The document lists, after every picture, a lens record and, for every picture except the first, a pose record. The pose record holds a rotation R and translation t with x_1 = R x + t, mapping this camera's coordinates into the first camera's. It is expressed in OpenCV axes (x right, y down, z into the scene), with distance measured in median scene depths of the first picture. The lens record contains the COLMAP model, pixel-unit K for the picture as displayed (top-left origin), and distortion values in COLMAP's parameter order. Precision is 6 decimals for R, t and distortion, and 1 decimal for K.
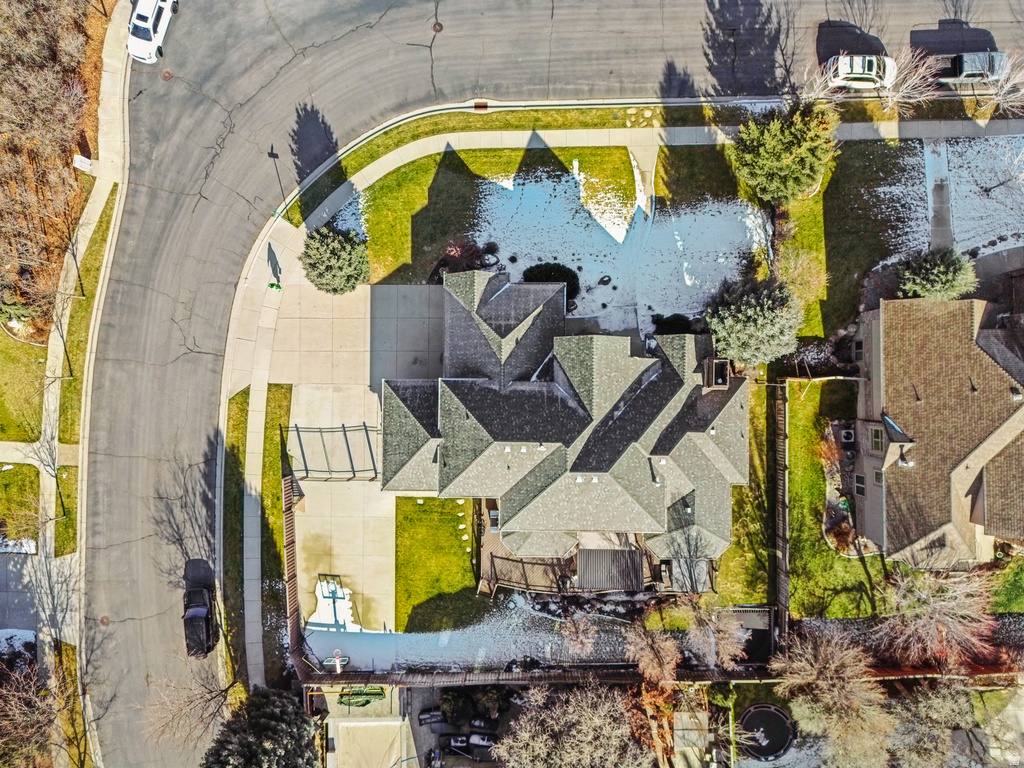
lens RADIAL K [[719.4, 0, 517.1], [0, 719.4, 383.4], [0, 0, 1]] dist [0.066927, -0.055956]
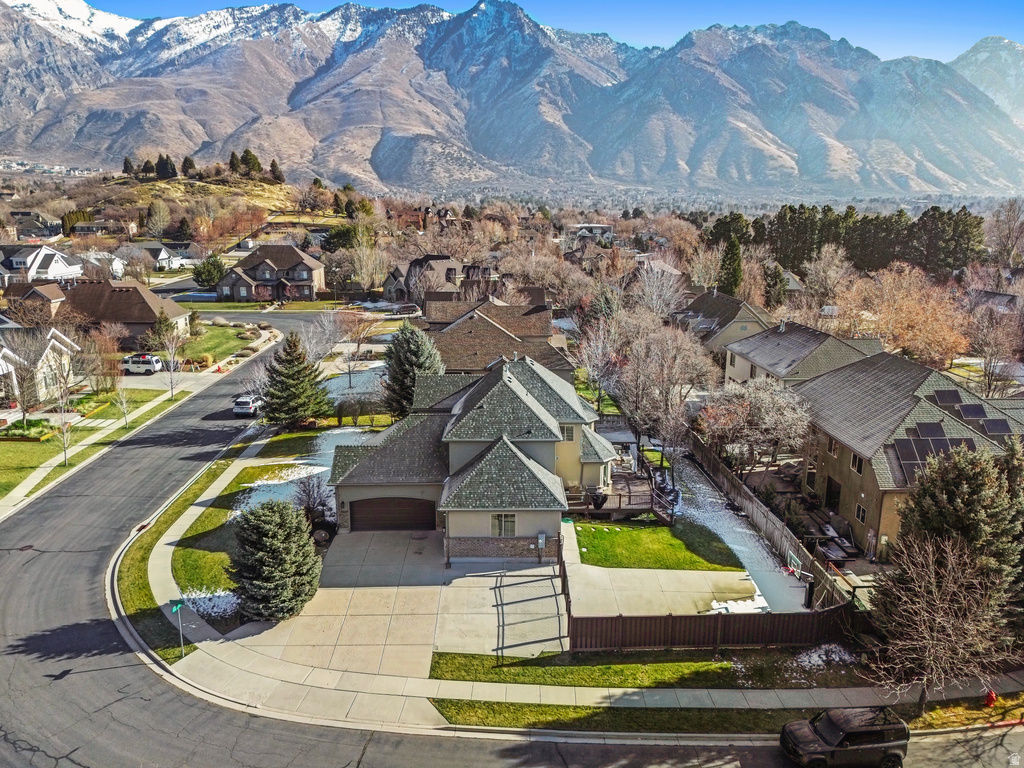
lens RADIAL K [[719.4, 0, 517.6], [0, 719.4, 387.4], [0, 0, 1]] dist [0.066927, -0.055956]
pose [[-0.030109, -0.227182, 0.973387, -0.922857], [0.999428, 0.008135, 0.032813, 0.055650], [-0.015373, 0.973818, 0.226807, 0.620033]]
